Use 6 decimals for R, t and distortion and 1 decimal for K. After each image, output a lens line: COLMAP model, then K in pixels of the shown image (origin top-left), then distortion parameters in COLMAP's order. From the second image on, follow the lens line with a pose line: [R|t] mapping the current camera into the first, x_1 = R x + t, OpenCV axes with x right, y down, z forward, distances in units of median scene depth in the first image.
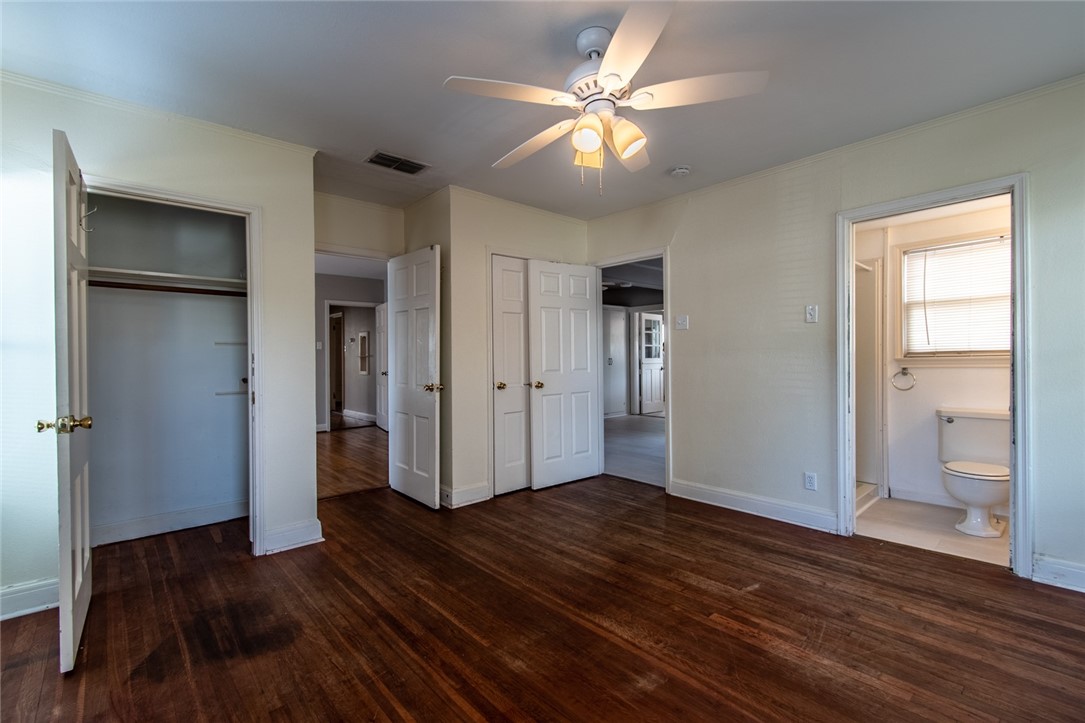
lens RADIAL K [[486.1, 0, 539.1], [0, 486.1, 358.6], [0, 0, 1]] dist [-0.000720, -0.000123]
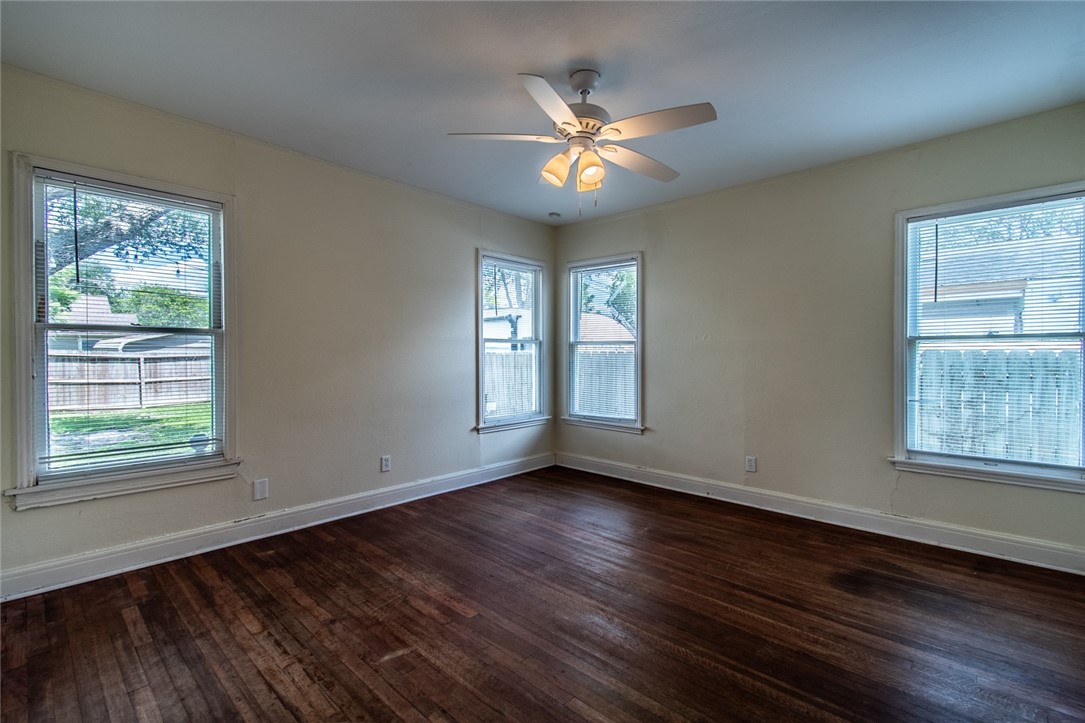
lens RADIAL K [[486.1, 0, 540.2], [0, 486.1, 363.9], [0, 0, 1]] dist [-0.000720, -0.000123]
pose [[-0.995288, 0.010992, -0.096333, 0.305967], [0.008705, 0.999671, 0.024135, -0.007190], [0.096566, 0.023183, -0.995057, 1.953127]]
